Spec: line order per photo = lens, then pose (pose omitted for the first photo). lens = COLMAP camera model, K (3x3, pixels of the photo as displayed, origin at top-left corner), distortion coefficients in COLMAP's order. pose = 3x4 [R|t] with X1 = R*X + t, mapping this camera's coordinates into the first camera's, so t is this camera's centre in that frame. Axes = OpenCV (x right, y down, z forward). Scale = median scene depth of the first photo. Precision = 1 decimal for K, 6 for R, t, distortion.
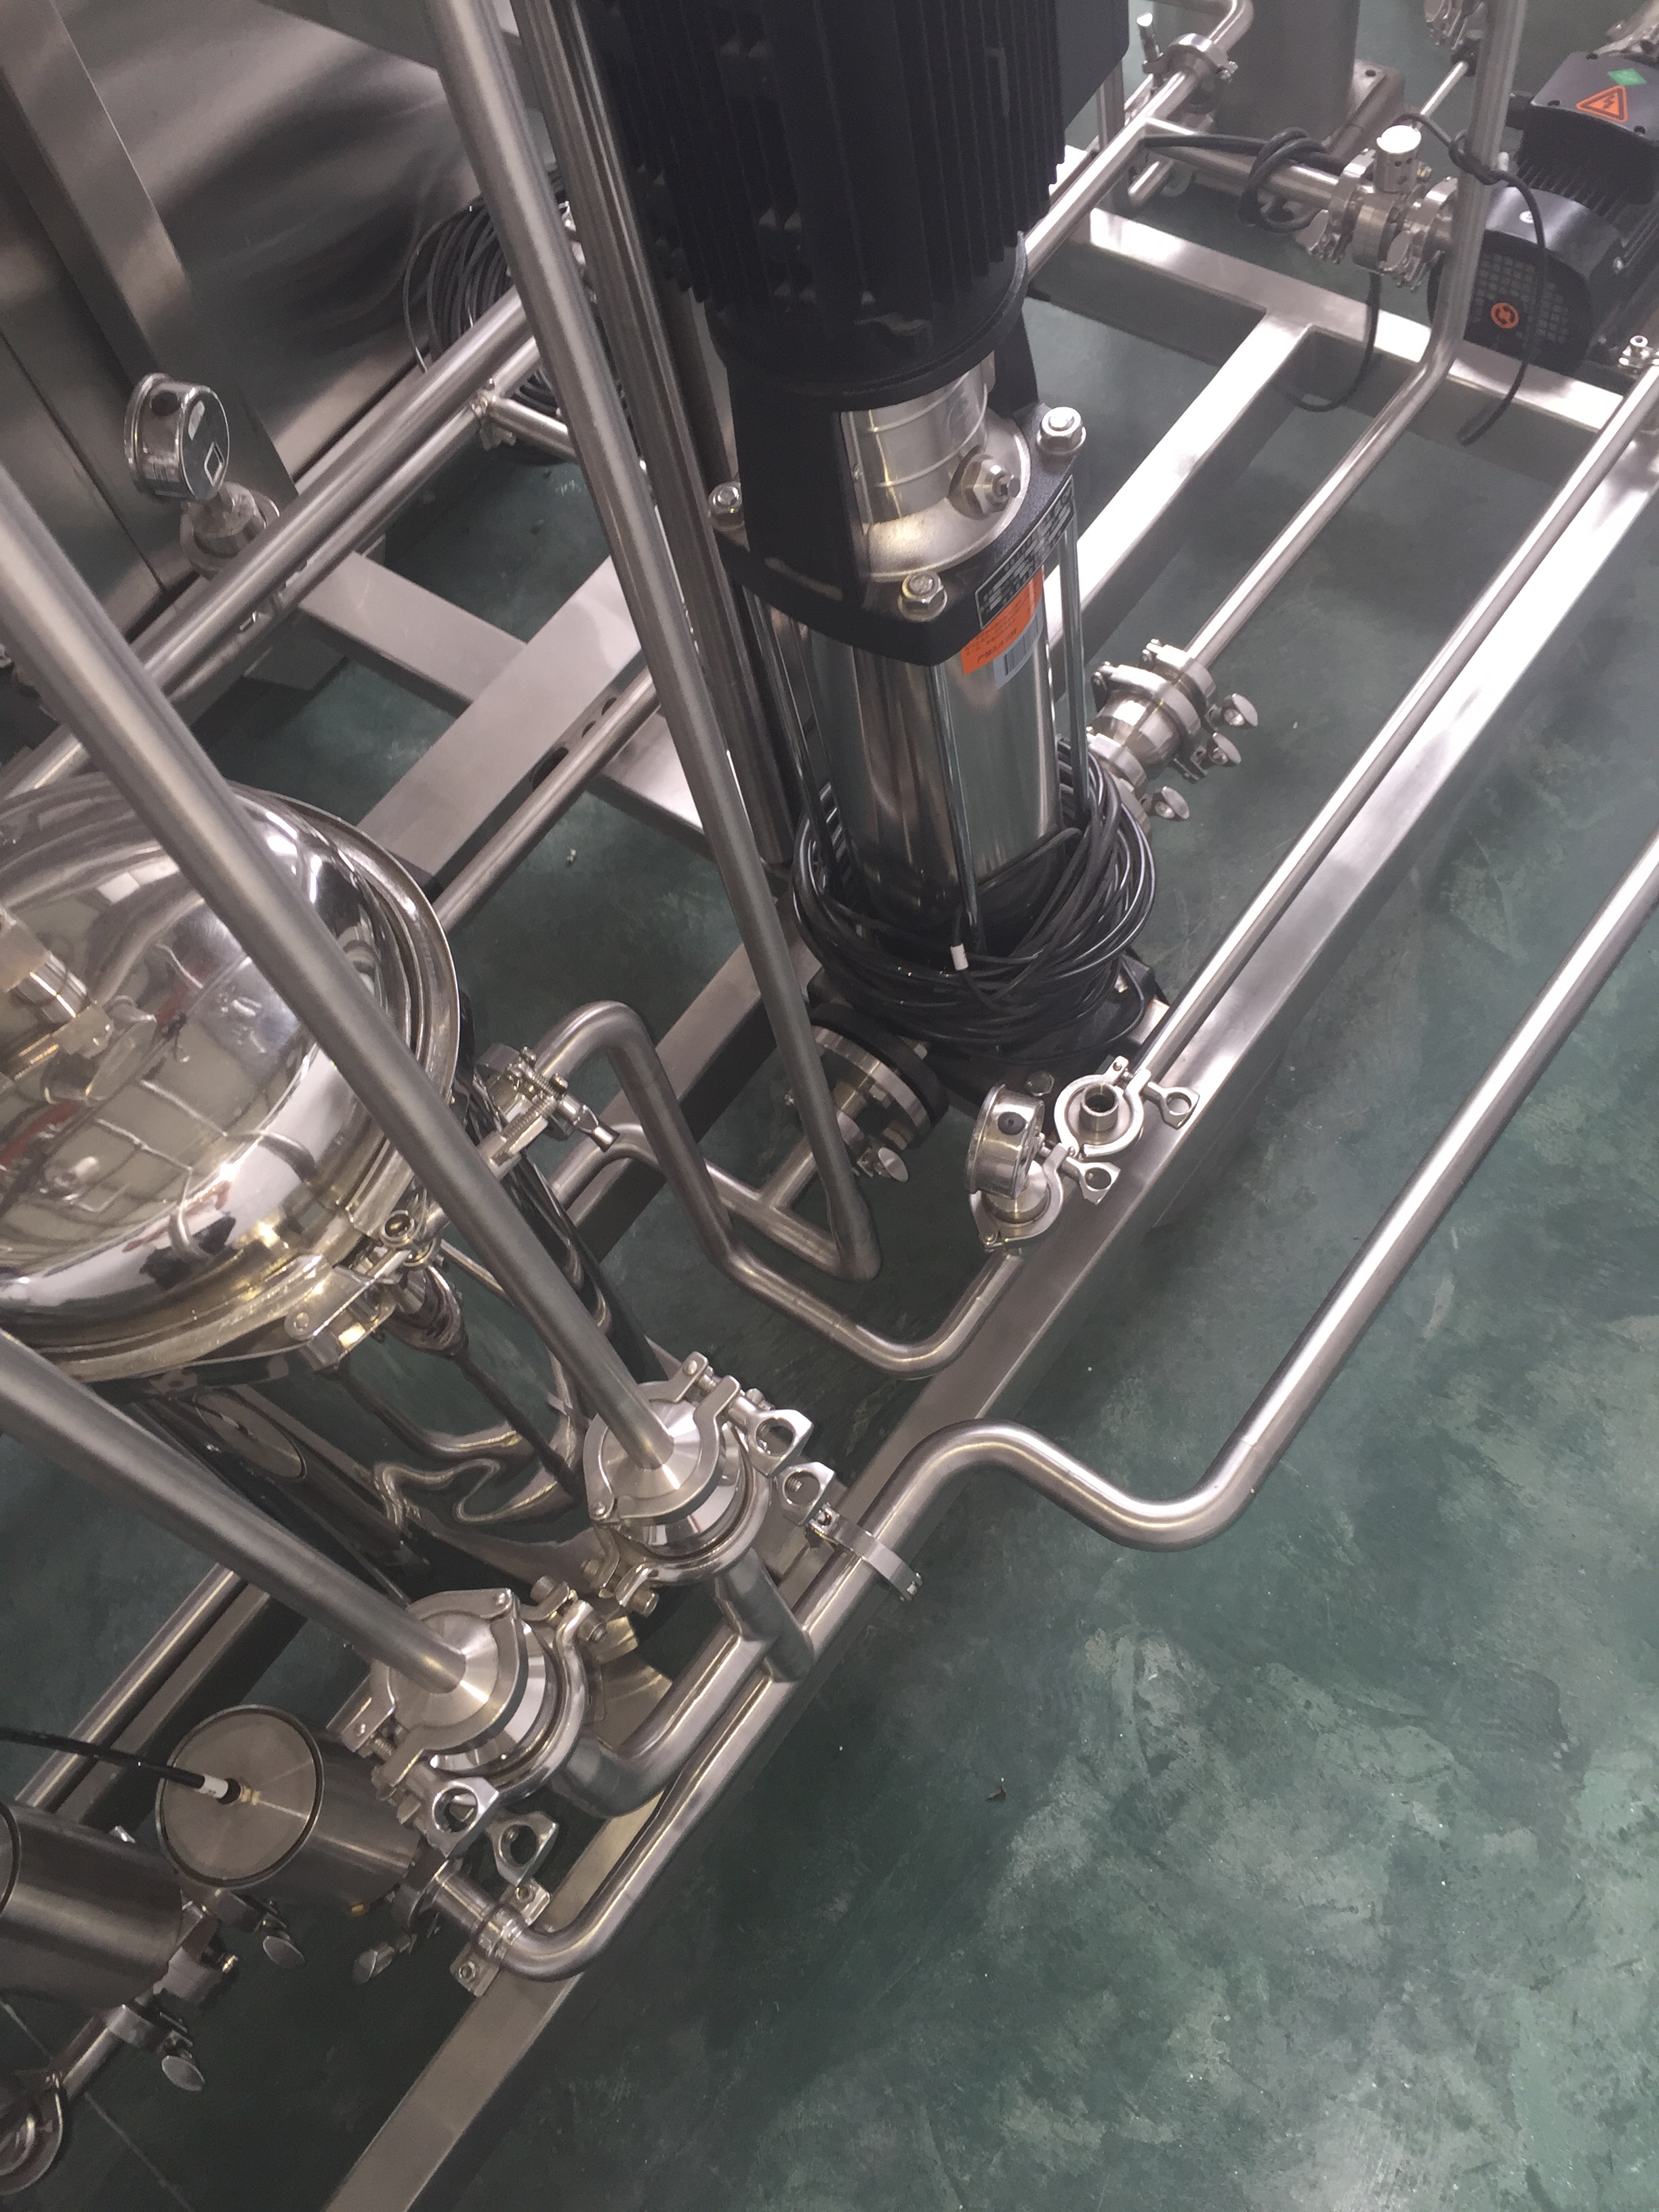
lens RADIAL K [[1909.1, 0, 824.1], [0, 1909.1, 1118.0], [0, 0, 1]] dist [0.092500, -0.143056]
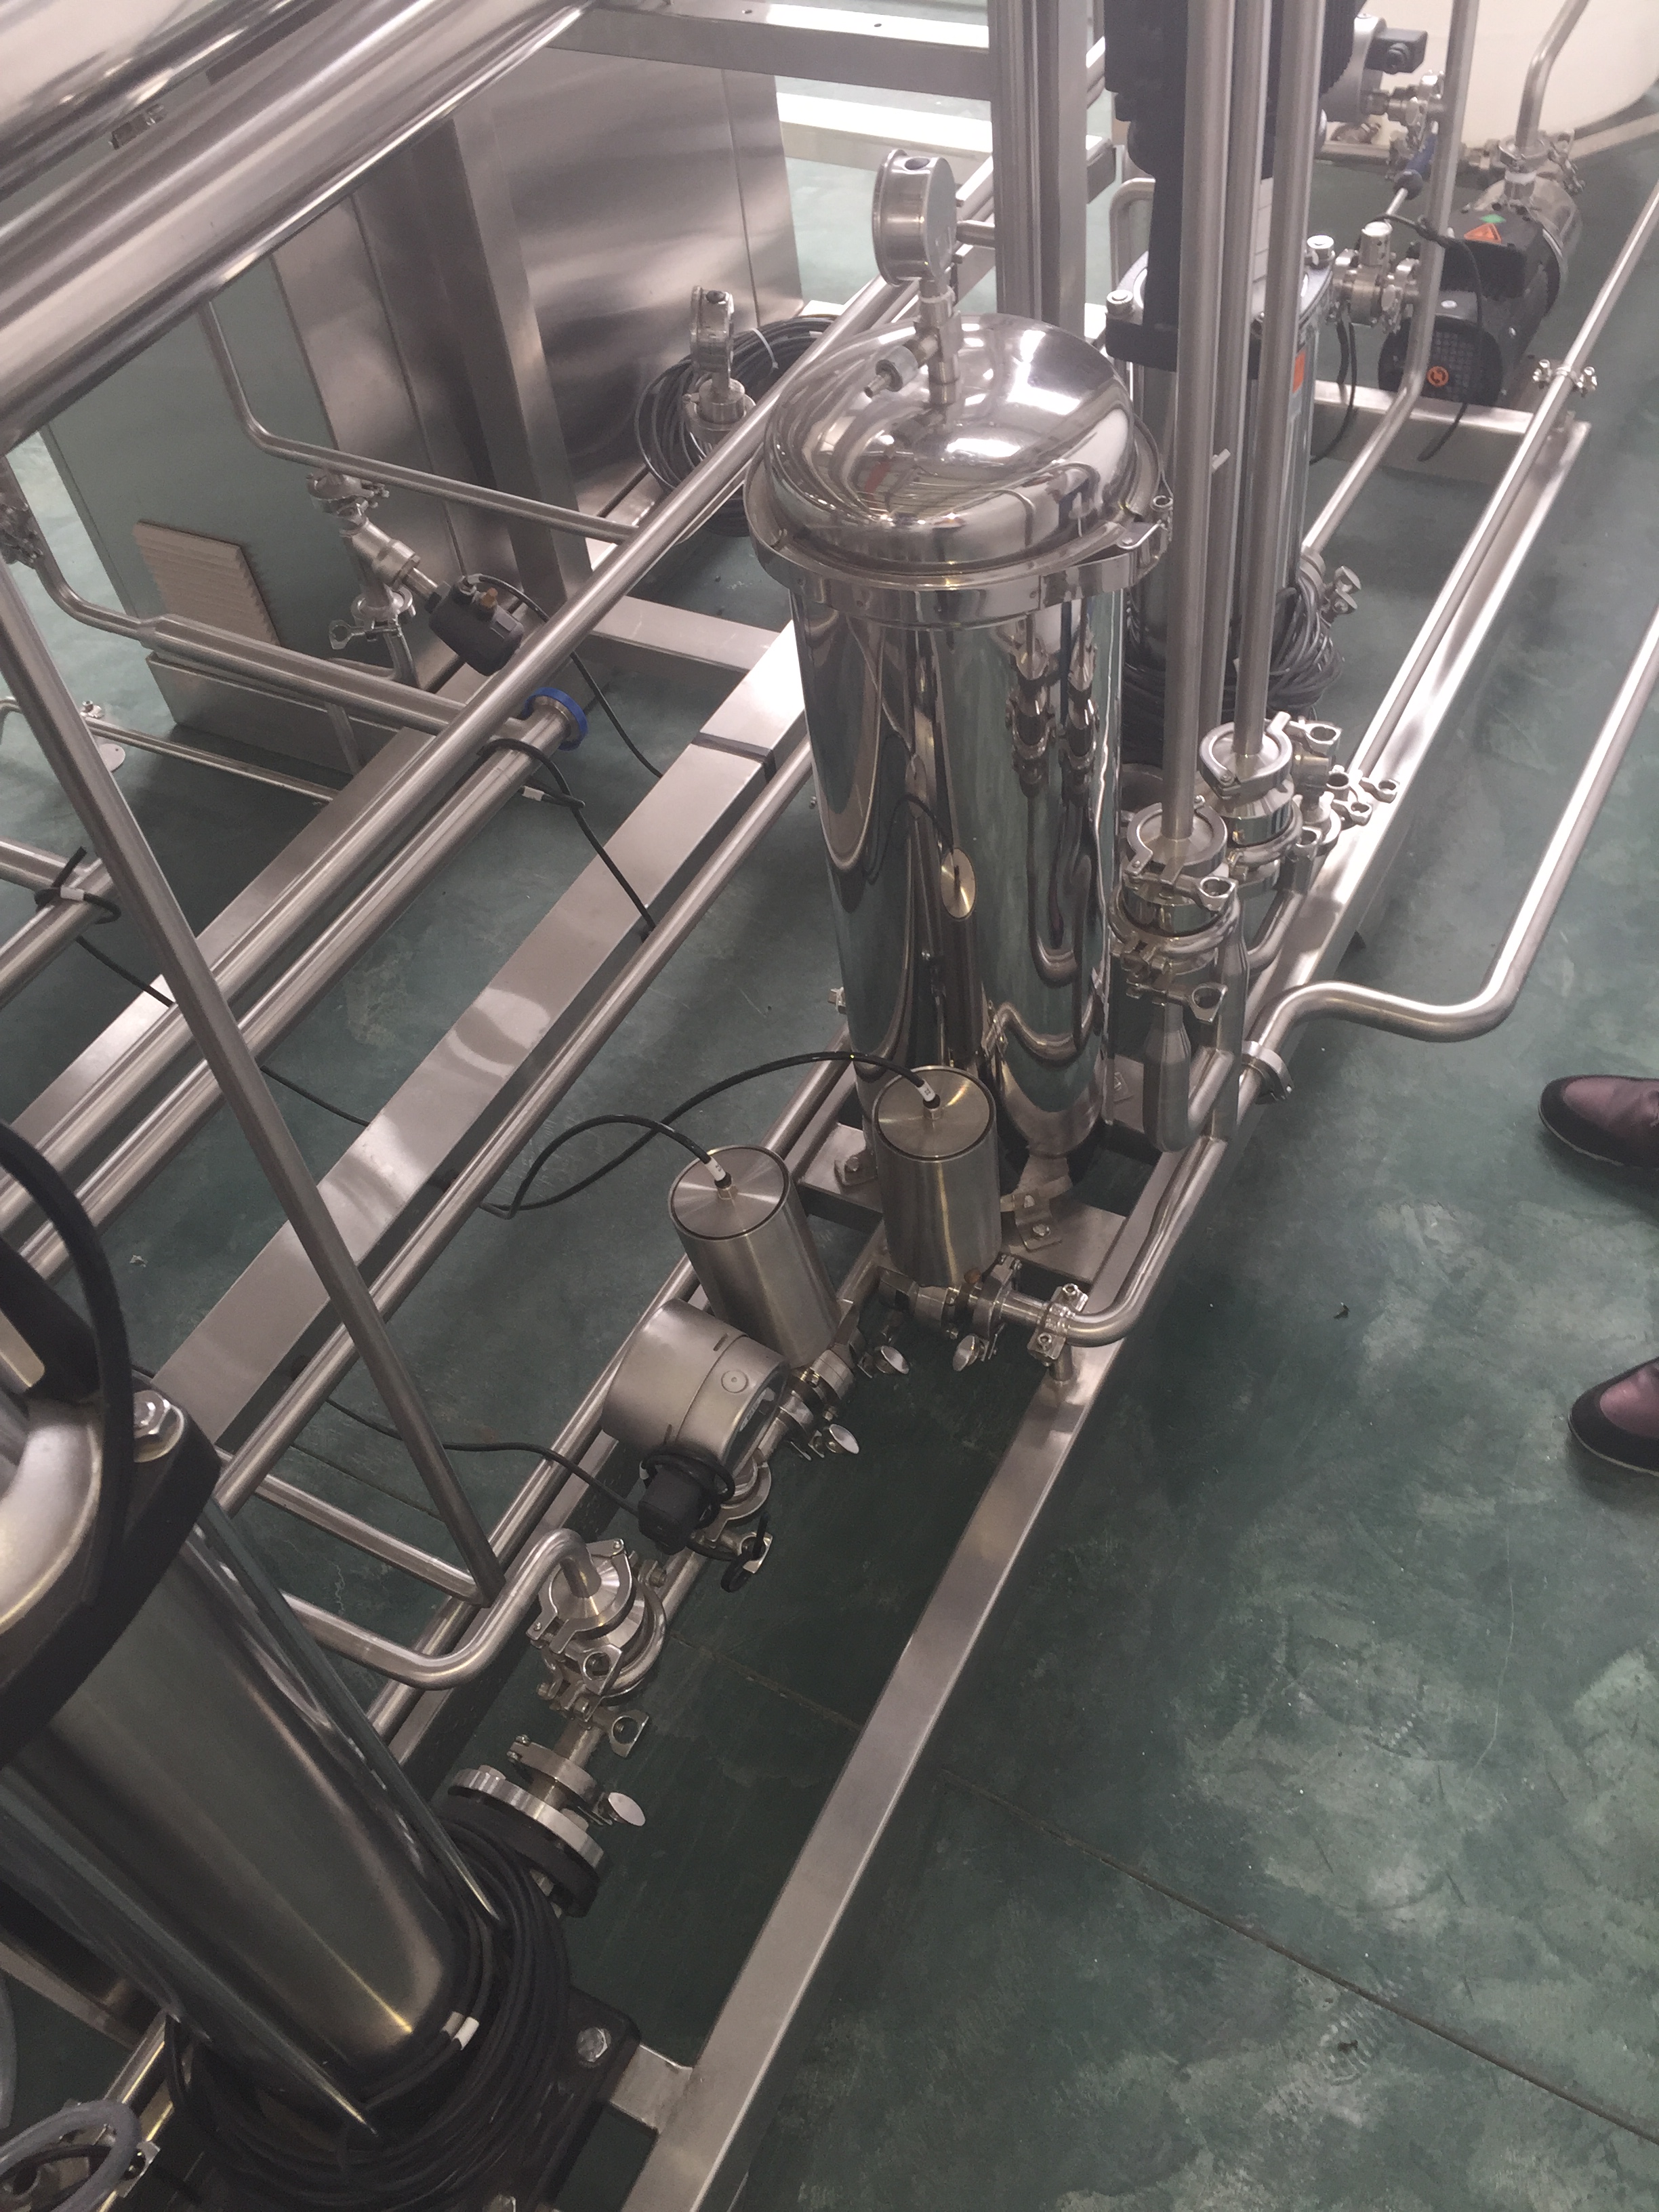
lens RADIAL K [[1909.1, 0, 824.1], [0, 1909.1, 1118.0], [0, 0, 1]] dist [0.092500, -0.143056]
pose [[0.987732, -0.093597, 0.125000, -0.400169], [0.121290, 0.964009, -0.236589, 0.485981], [-0.098358, 0.248848, 0.963535, -0.238373]]
